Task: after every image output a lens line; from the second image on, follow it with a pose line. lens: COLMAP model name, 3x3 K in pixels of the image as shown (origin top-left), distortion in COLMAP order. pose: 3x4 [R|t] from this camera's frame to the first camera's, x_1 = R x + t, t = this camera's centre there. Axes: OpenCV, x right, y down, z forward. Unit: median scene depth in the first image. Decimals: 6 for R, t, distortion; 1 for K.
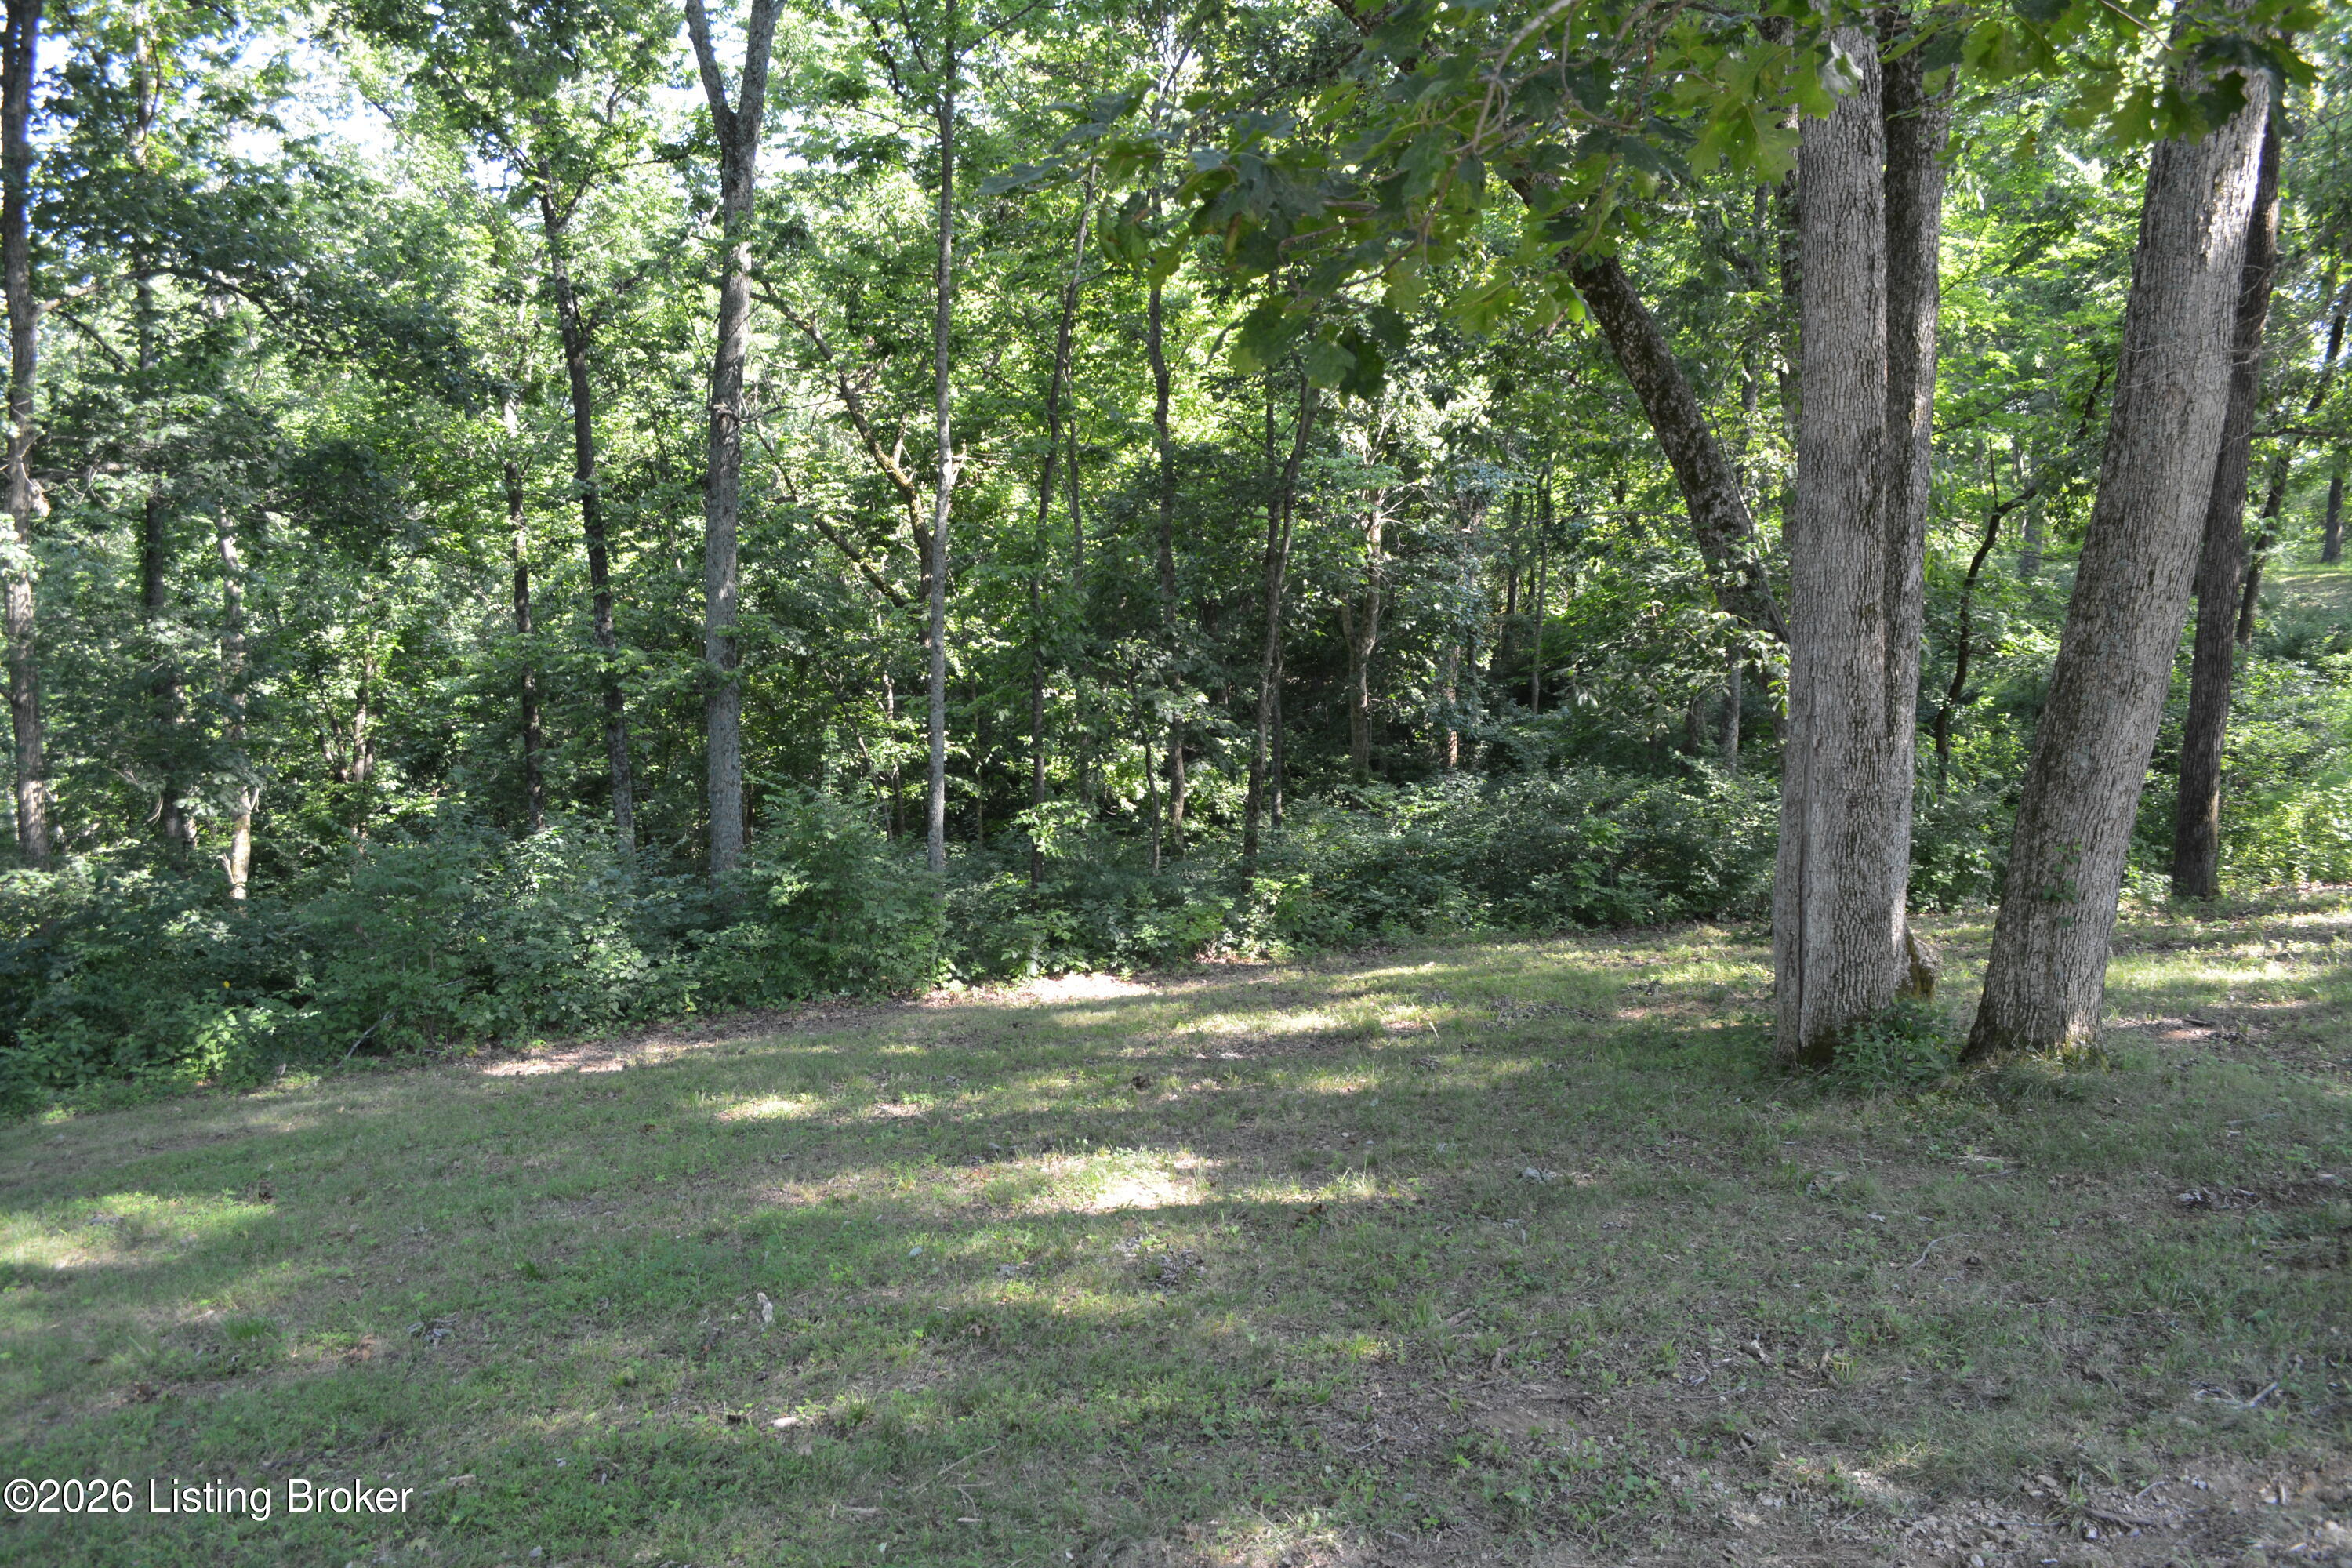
lens RADIAL K [[1839.5, 0, 1176.0], [0, 1839.5, 784.0], [0, 0, 1]] dist [-0.076341, 0.002948]
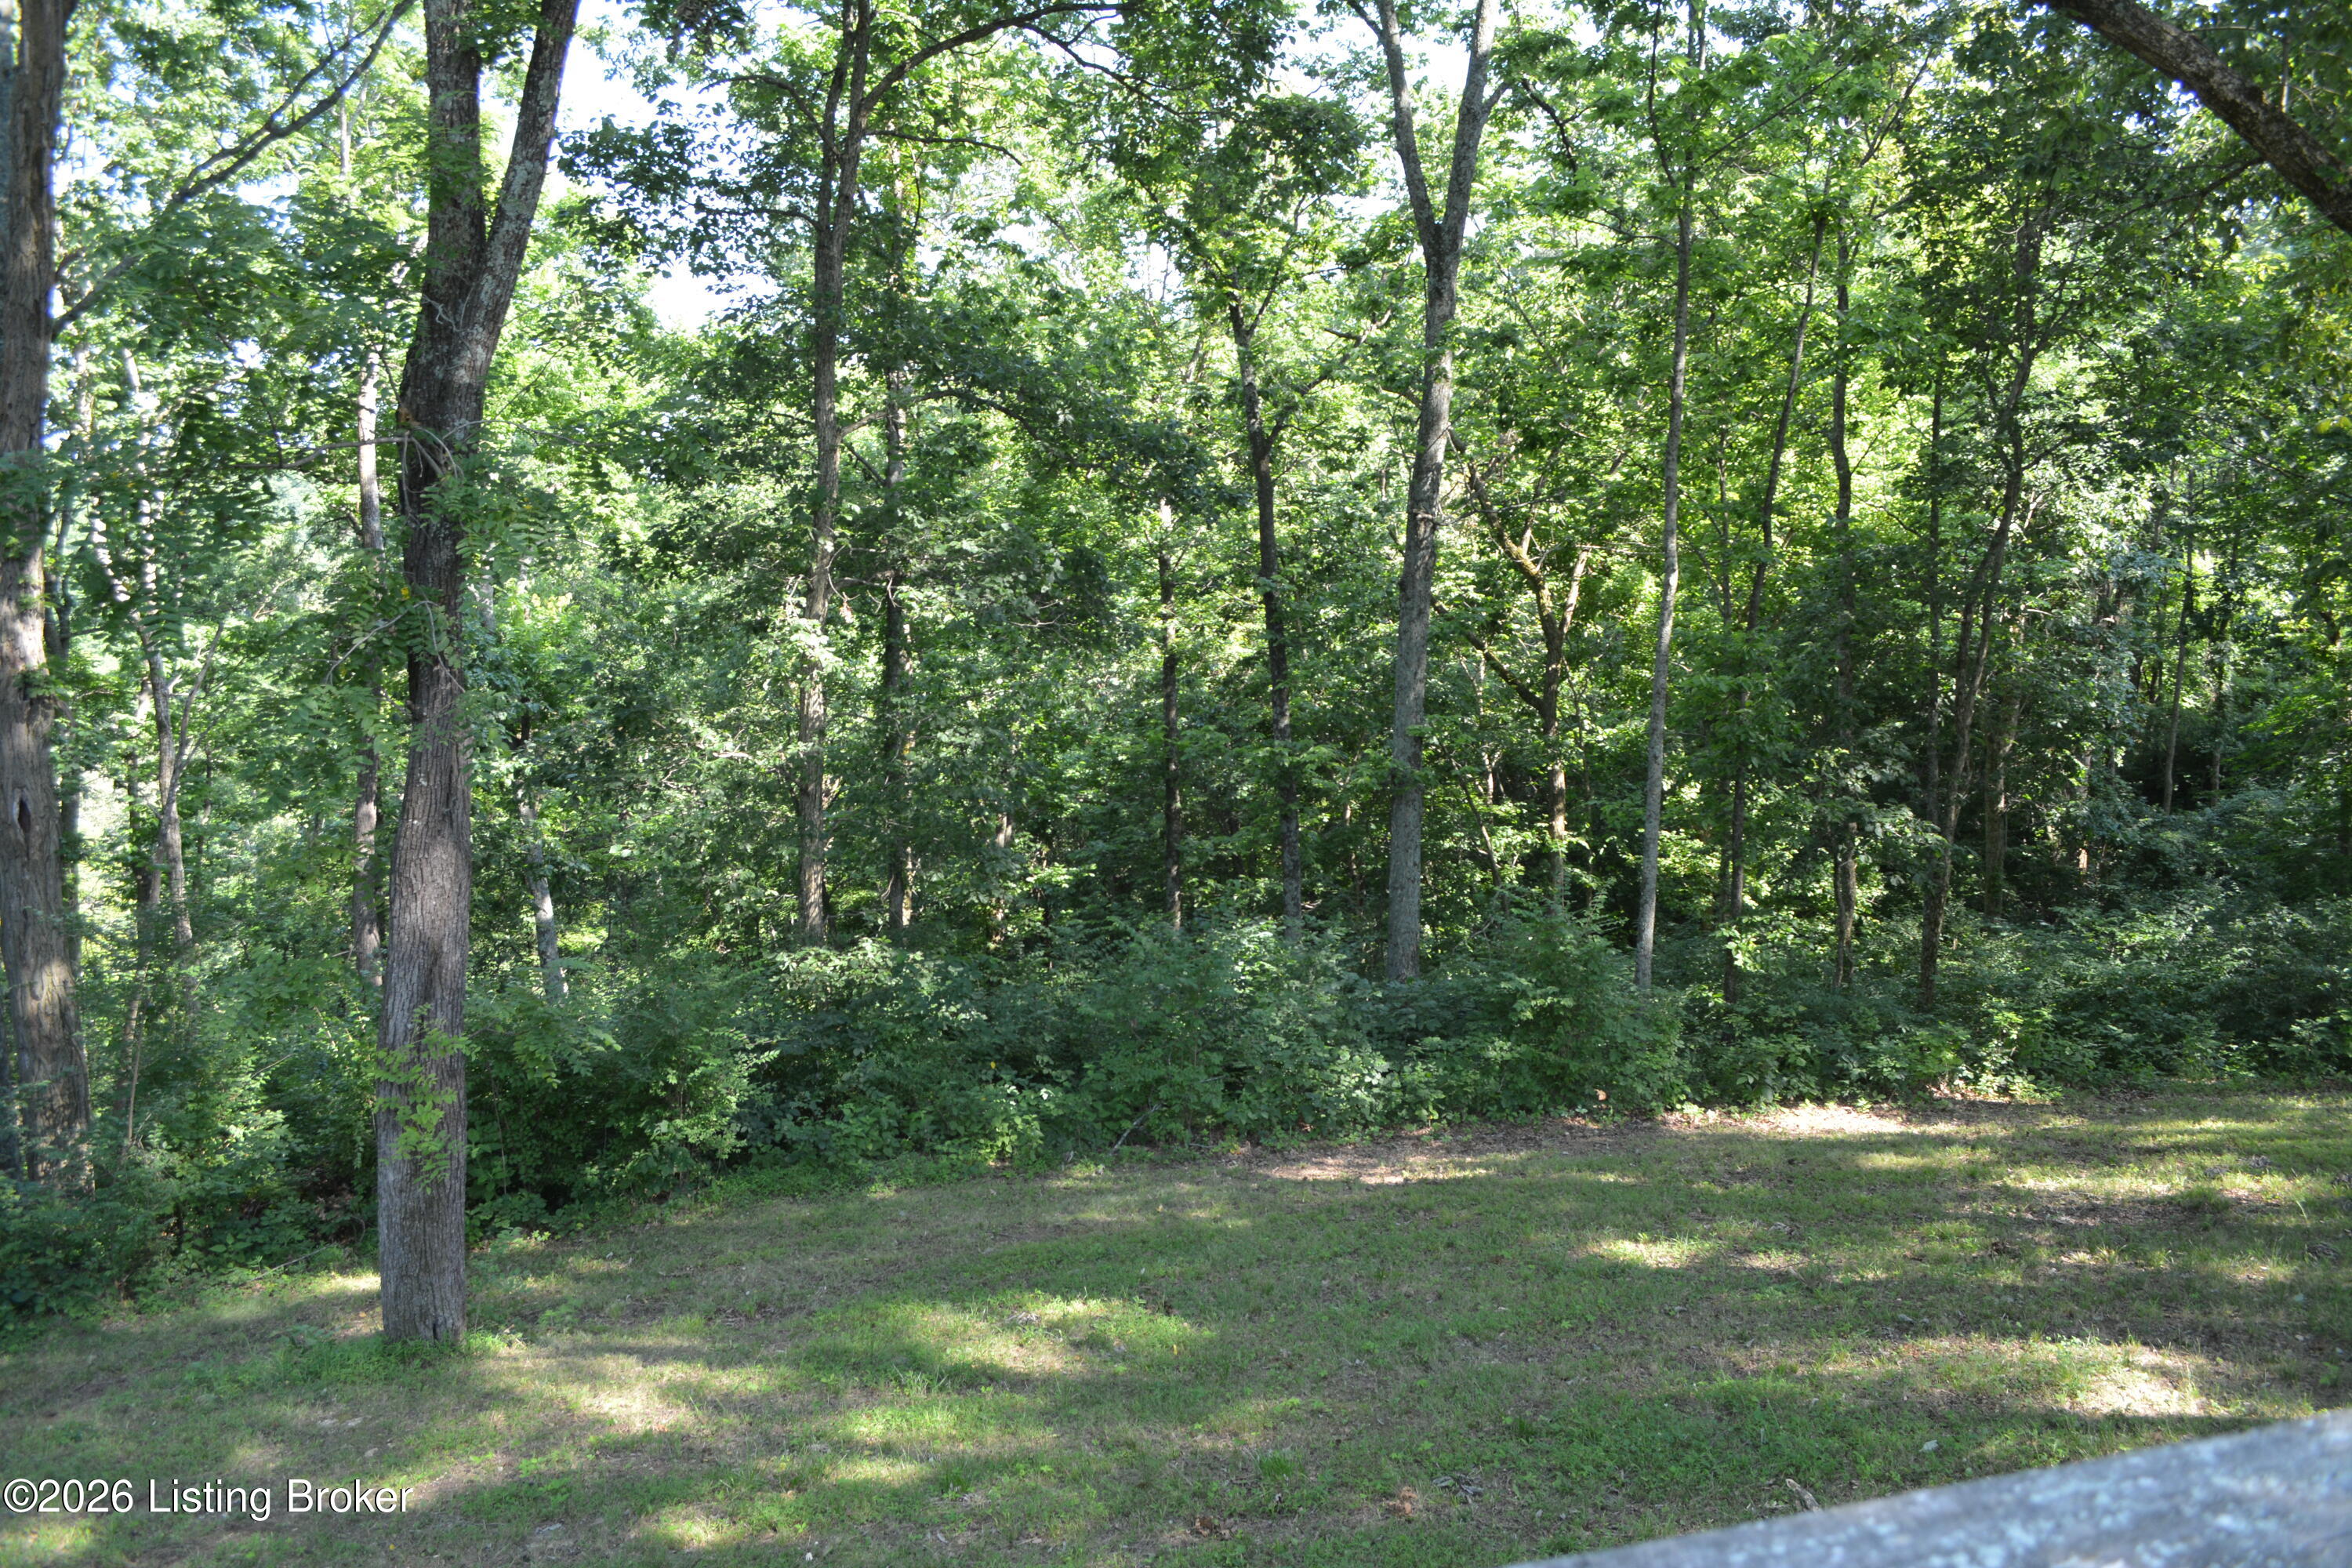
lens RADIAL K [[1839.5, 0, 1176.0], [0, 1839.5, 784.0], [0, 0, 1]] dist [-0.076341, 0.002948]
pose [[0.963344, 0.028185, -0.266784, -0.109269], [-0.037349, 0.998872, -0.029338, -0.020656], [0.265656, 0.038227, 0.963310, -0.015480]]
